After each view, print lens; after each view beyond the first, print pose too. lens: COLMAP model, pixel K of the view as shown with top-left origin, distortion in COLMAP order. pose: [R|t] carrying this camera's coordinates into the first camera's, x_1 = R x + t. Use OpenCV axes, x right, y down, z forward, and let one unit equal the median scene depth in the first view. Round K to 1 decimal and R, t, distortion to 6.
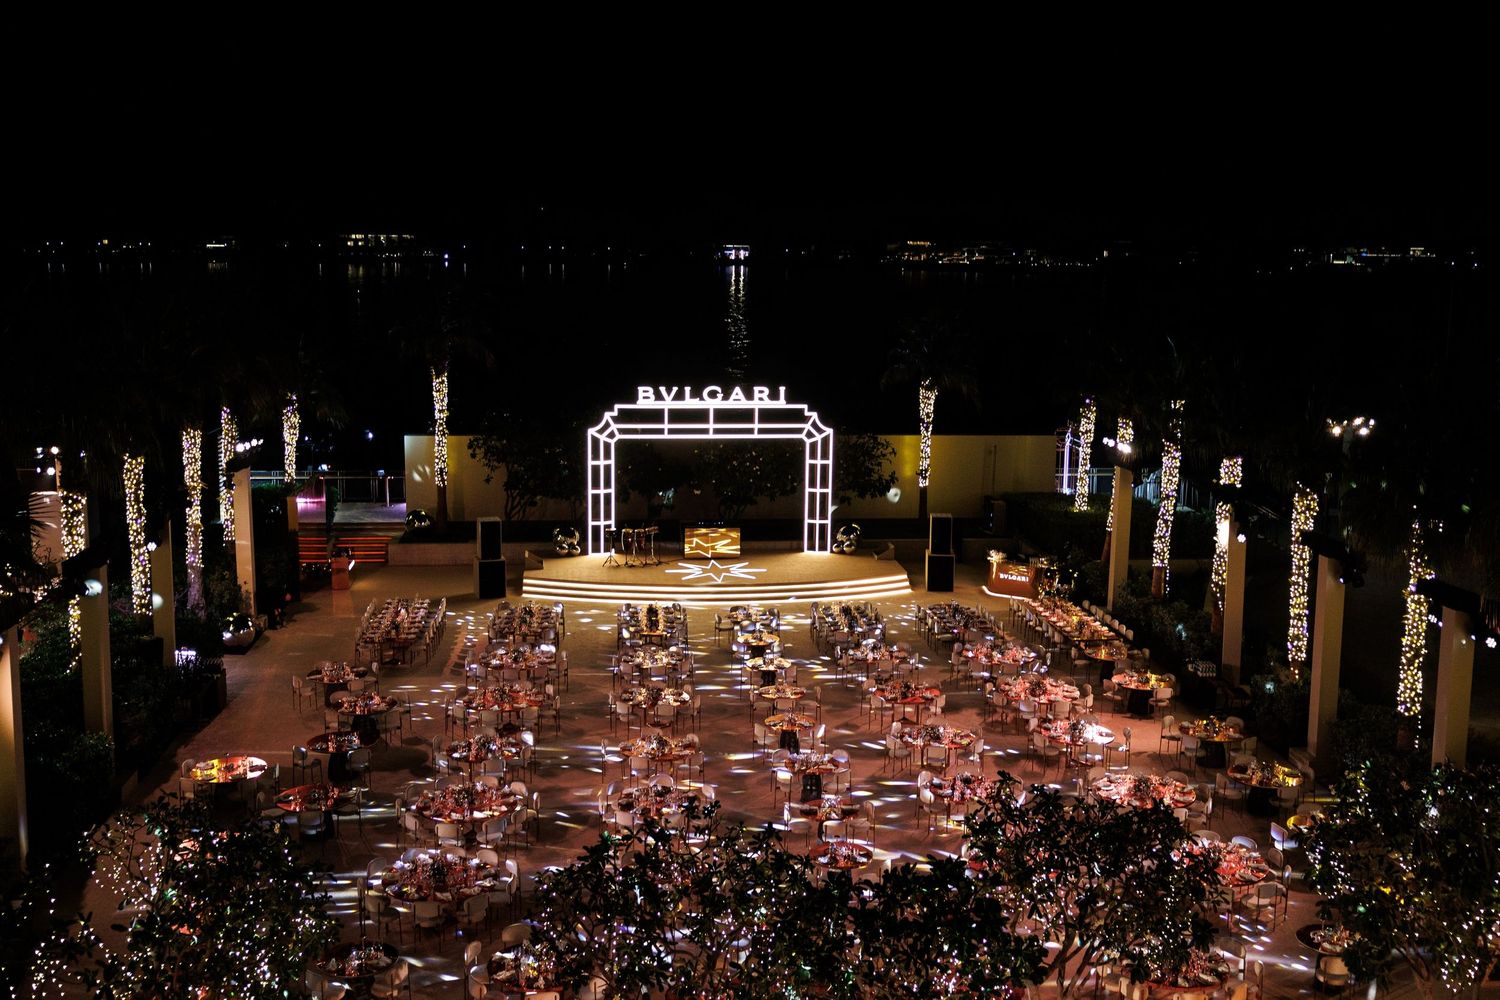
lens RADIAL K [[1598.6, 0, 758.5], [0, 1598.6, 494.7], [0, 0, 1]] dist [0.008111, 0.000000]
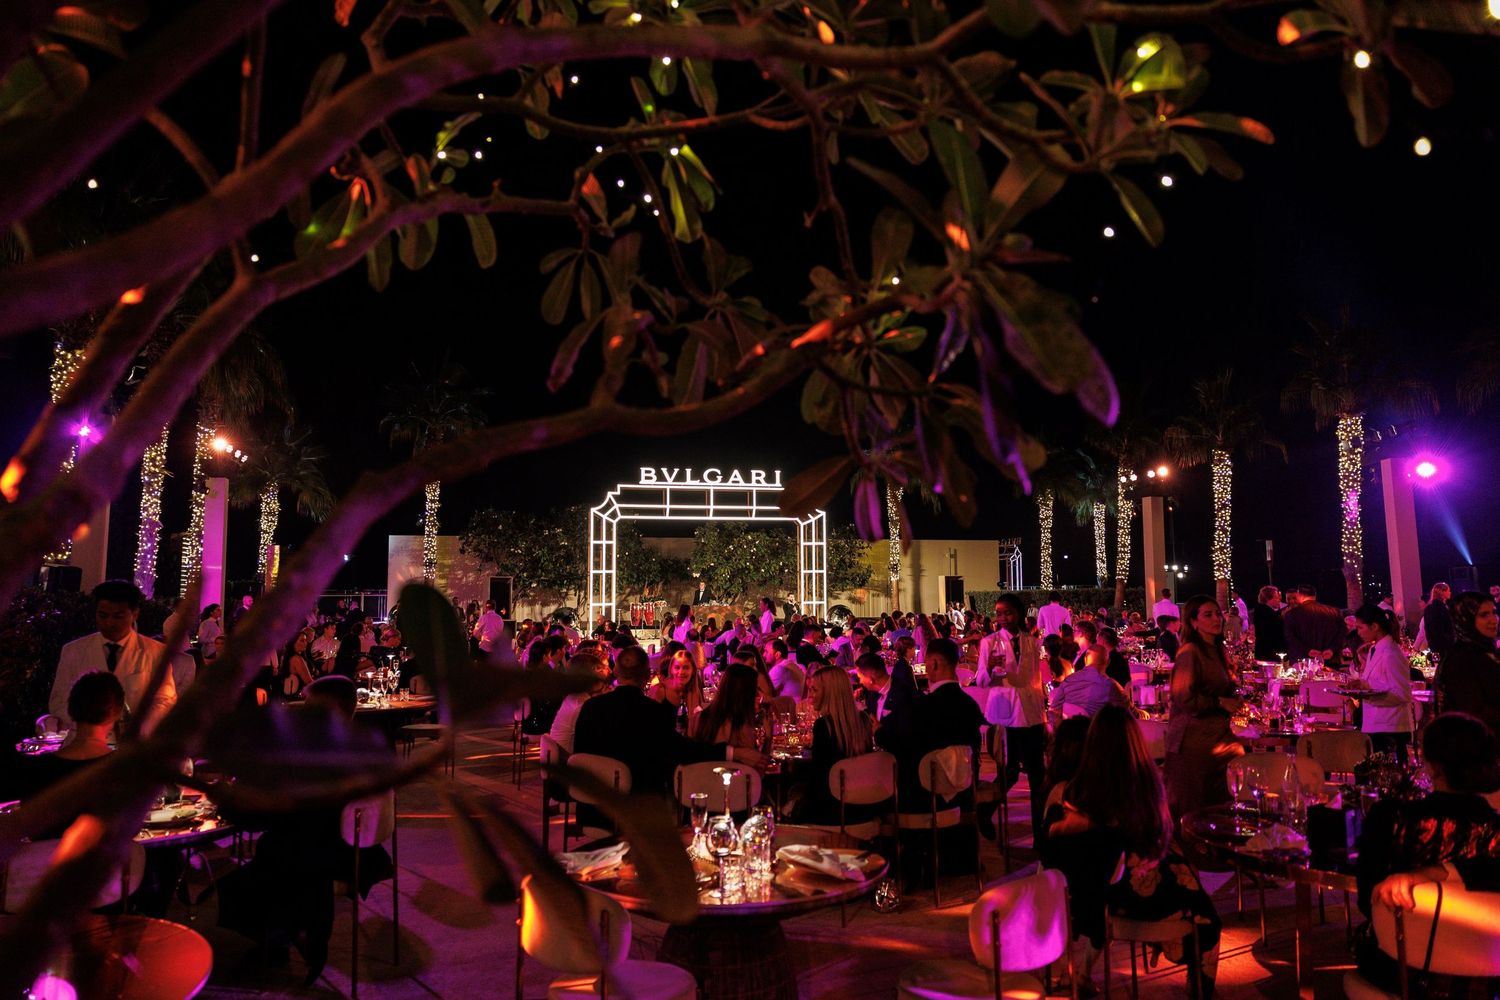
lens RADIAL K [[1059.6, 0, 776.7], [0, 1059.6, 474.1], [0, 0, 1]] dist [0.009073, 0.009392]
pose [[0.982815, 0.005140, 0.184522, -0.113795], [0.043119, 0.965566, -0.256560, 0.112571], [-0.179487, 0.260108, 0.948751, 0.343465]]
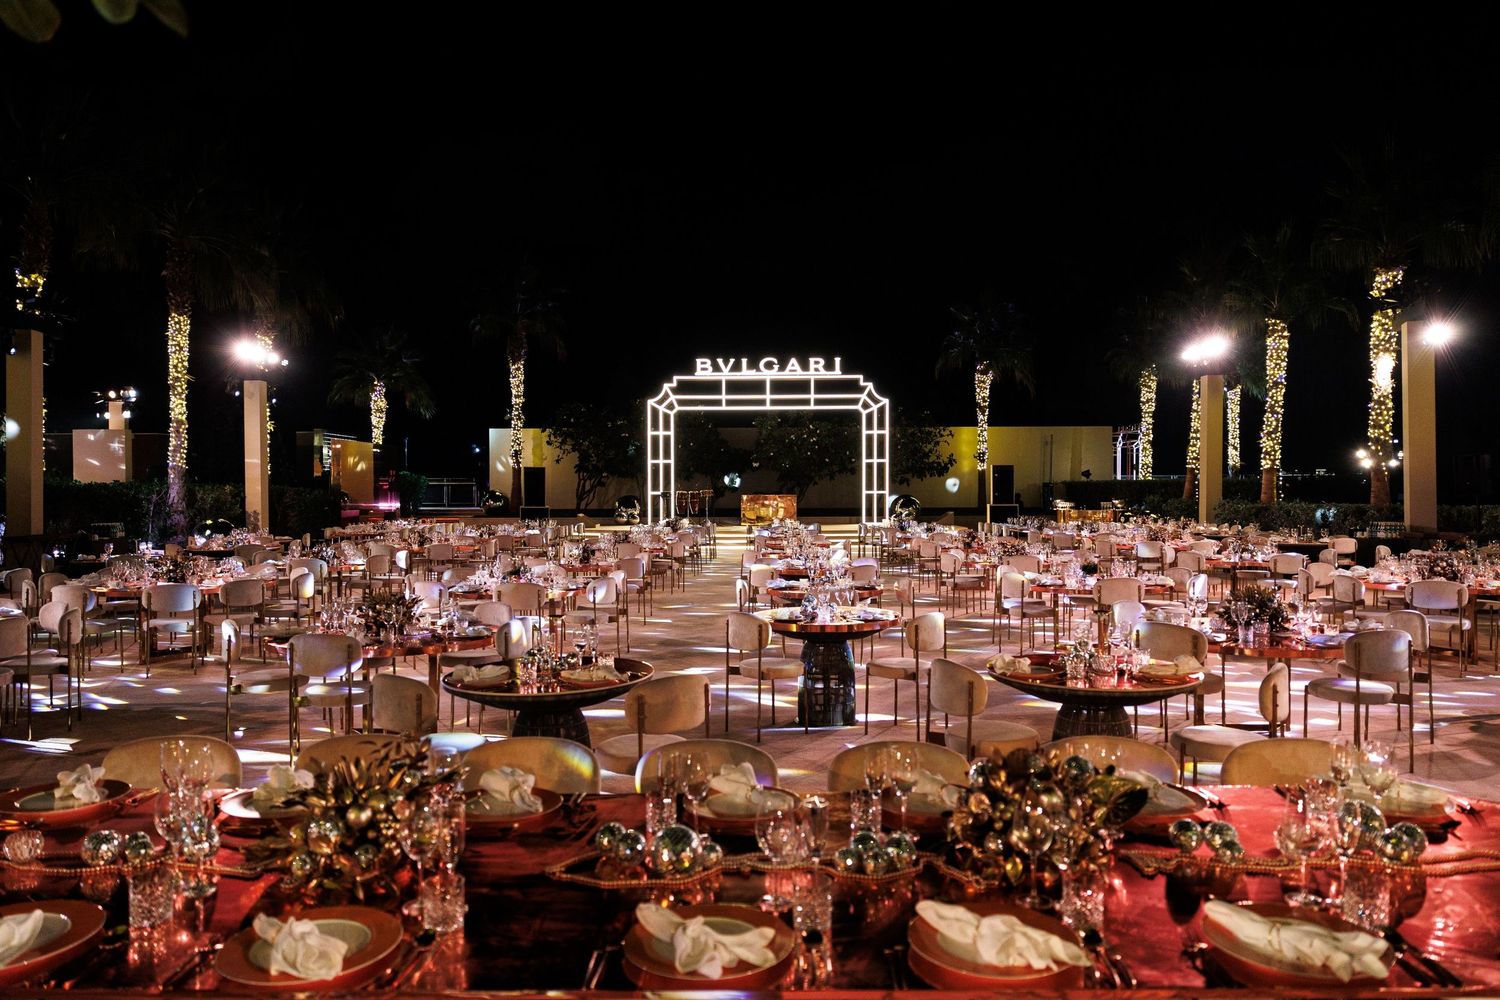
lens RADIAL K [[1059.6, 0, 750.9], [0, 1059.6, 488.5], [0, 0, 1]] dist [0.009073, 0.009392]
pose [[0.994309, -0.011687, -0.105896, 0.030413], [-0.003981, 0.989195, -0.146551, 0.113818], [0.106464, 0.146138, 0.983519, 0.343697]]
